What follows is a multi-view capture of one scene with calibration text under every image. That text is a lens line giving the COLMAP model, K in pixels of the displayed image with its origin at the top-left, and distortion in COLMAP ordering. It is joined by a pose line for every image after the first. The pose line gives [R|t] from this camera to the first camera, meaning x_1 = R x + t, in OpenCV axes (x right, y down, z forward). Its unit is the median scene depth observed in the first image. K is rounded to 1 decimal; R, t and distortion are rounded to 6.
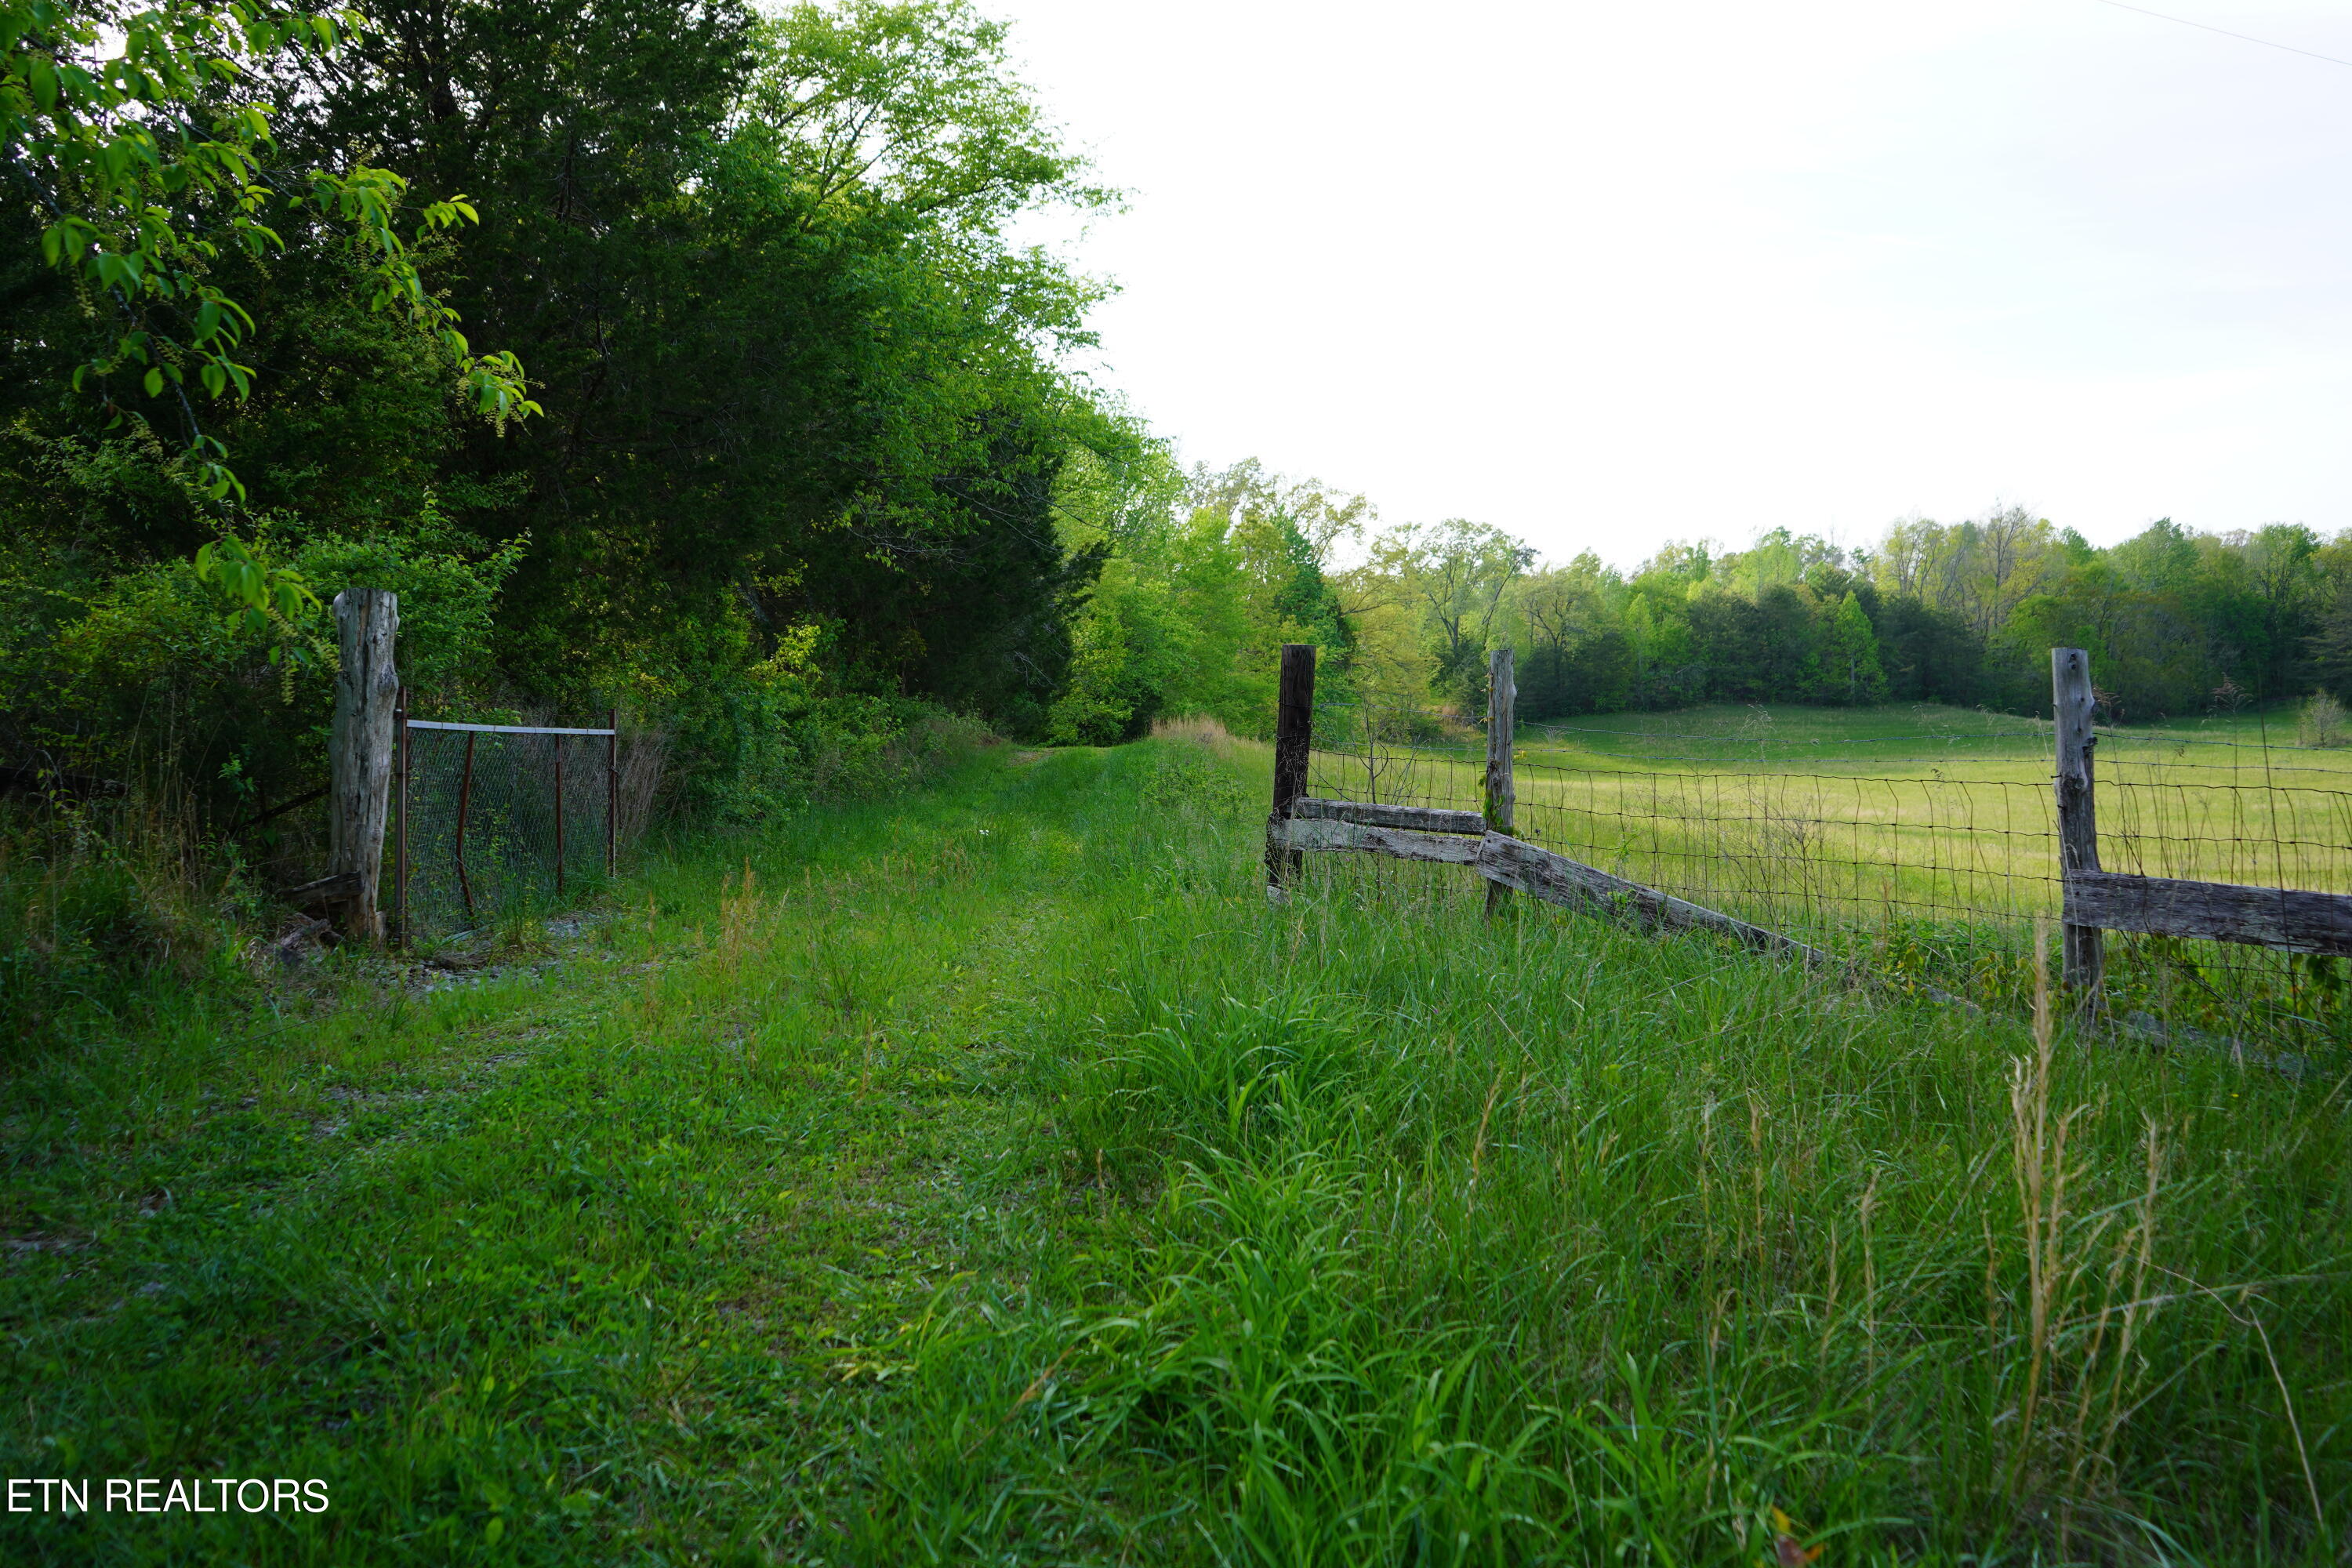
lens RADIAL K [[1856.1, 0, 1194.3], [0, 1856.1, 765.0], [0, 0, 1]] dist [-0.004067, 0.017424]
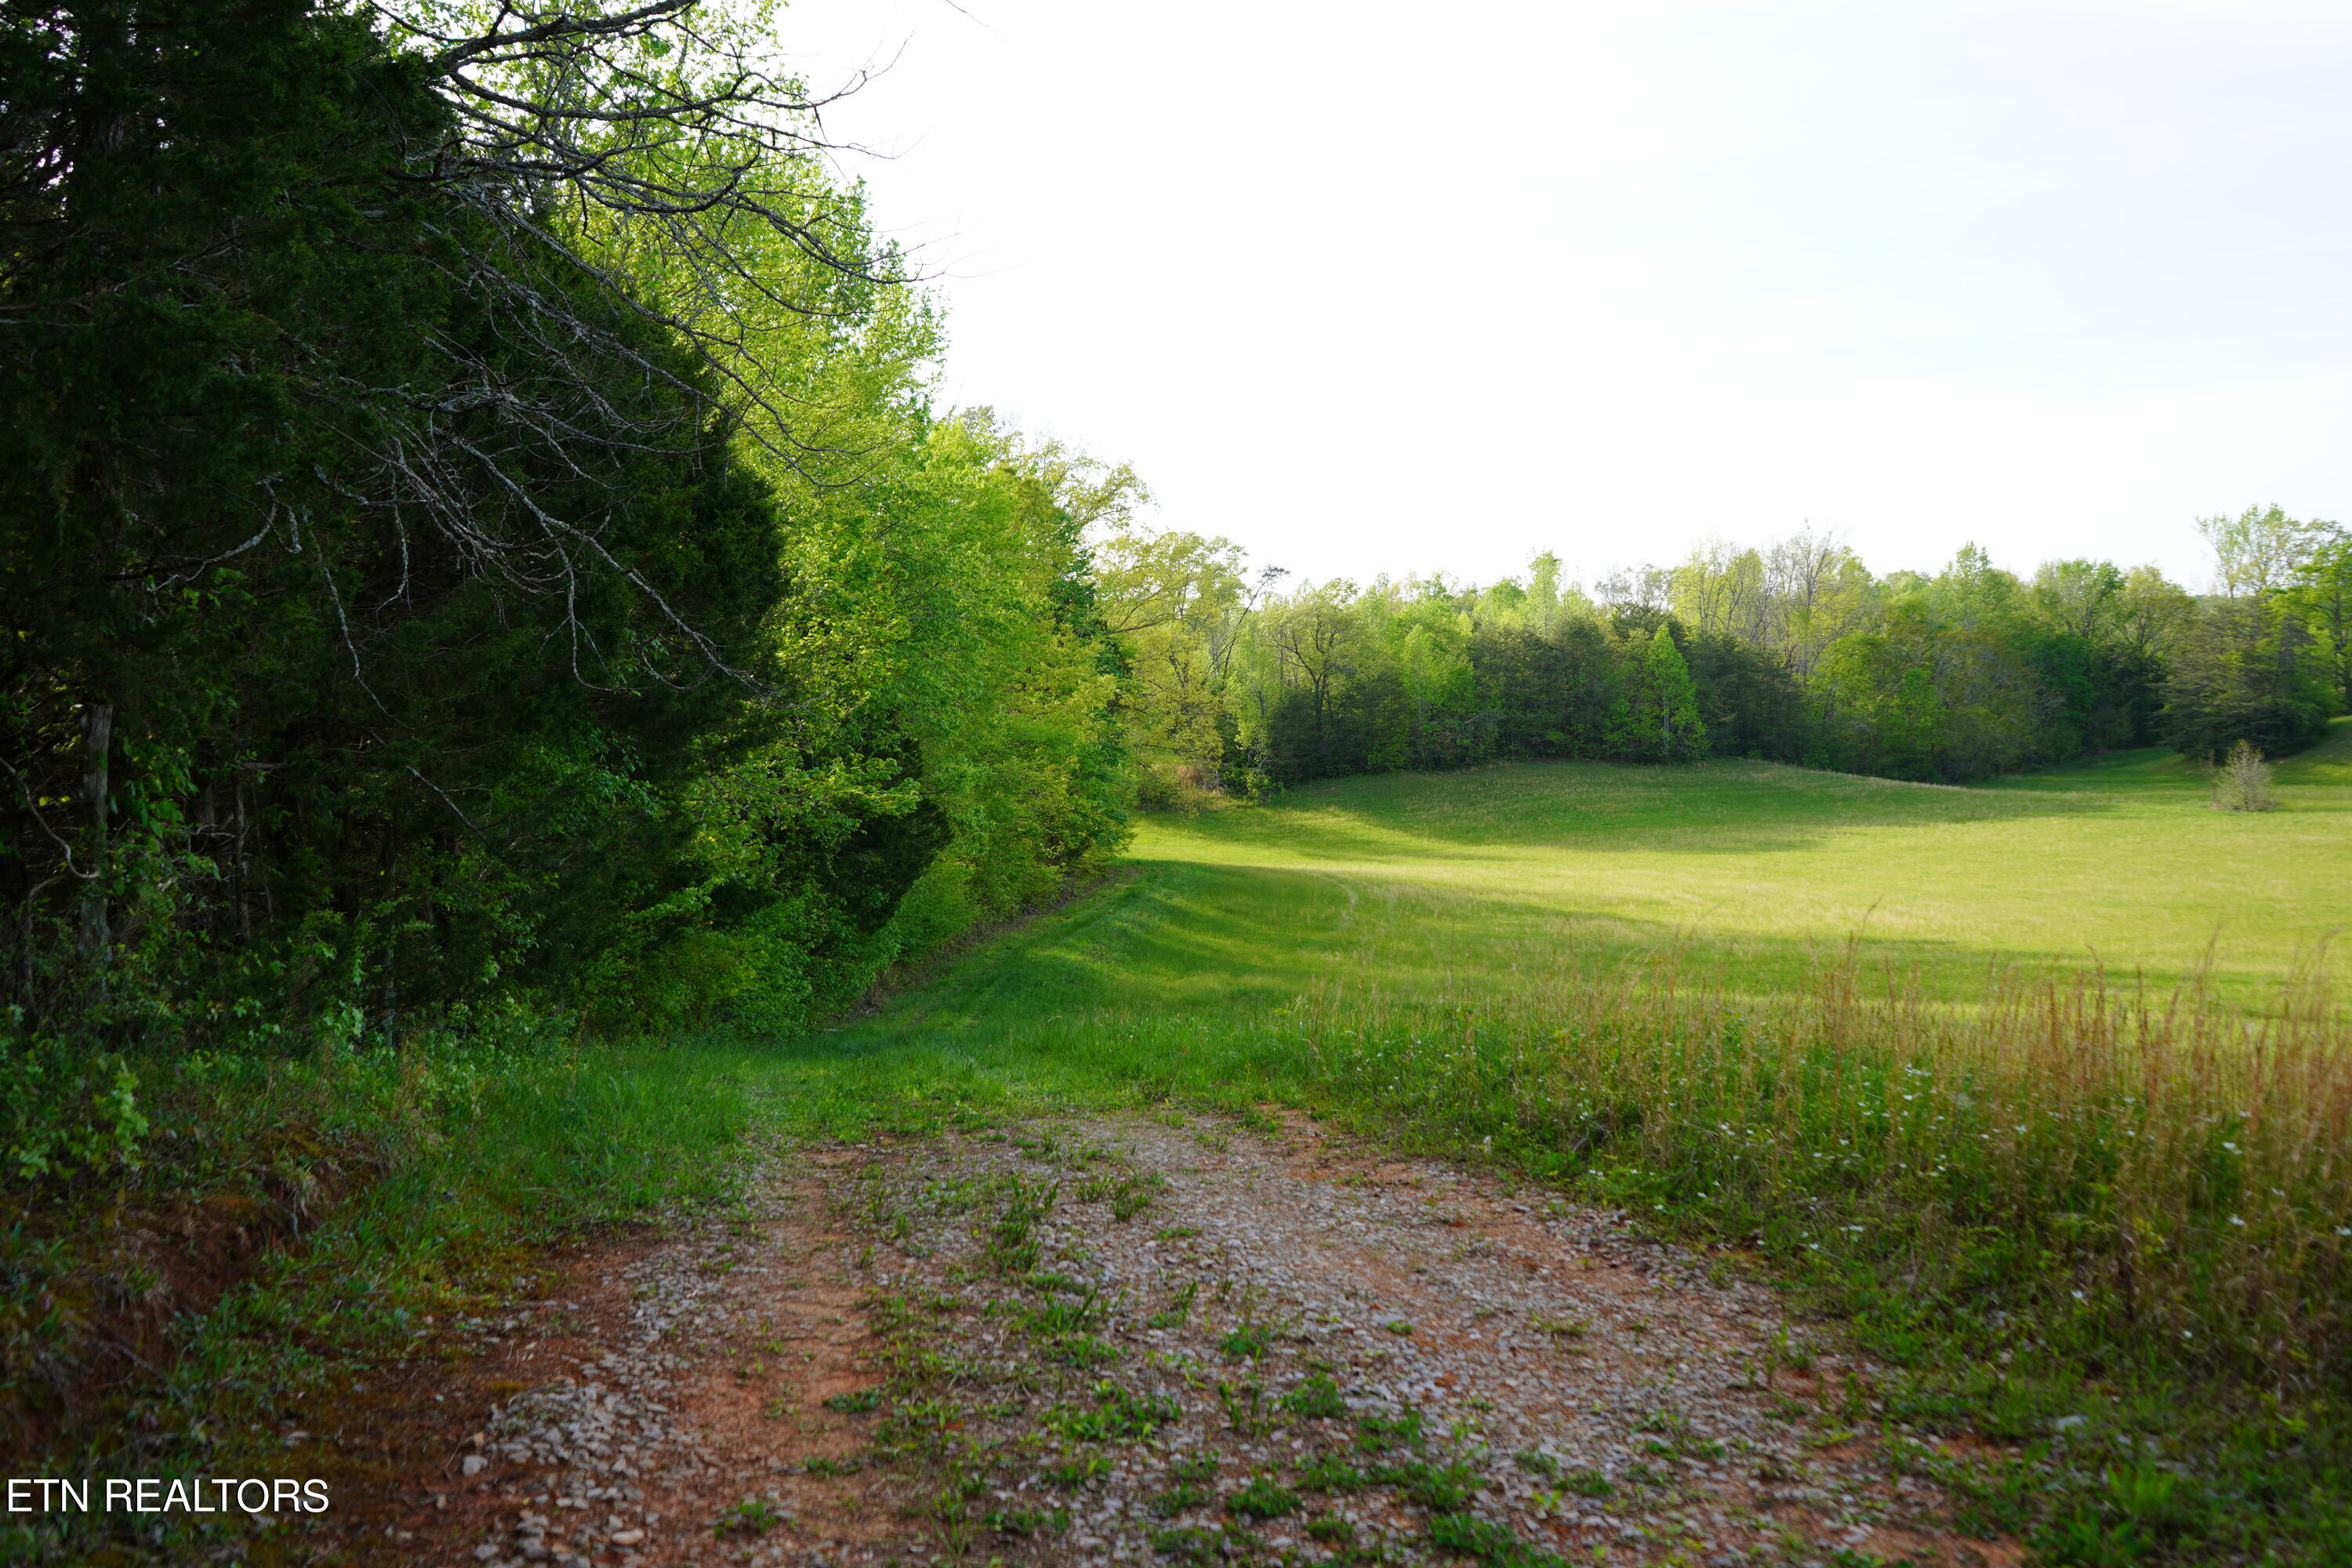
lens RADIAL K [[1856.1, 0, 1170.9], [0, 1856.1, 775.9], [0, 0, 1]] dist [-0.004067, 0.017424]
pose [[0.980622, -0.005224, 0.195838, -0.023215], [0.009622, 0.999722, -0.021512, -0.010420], [-0.195671, 0.022980, 0.980400, 0.233800]]
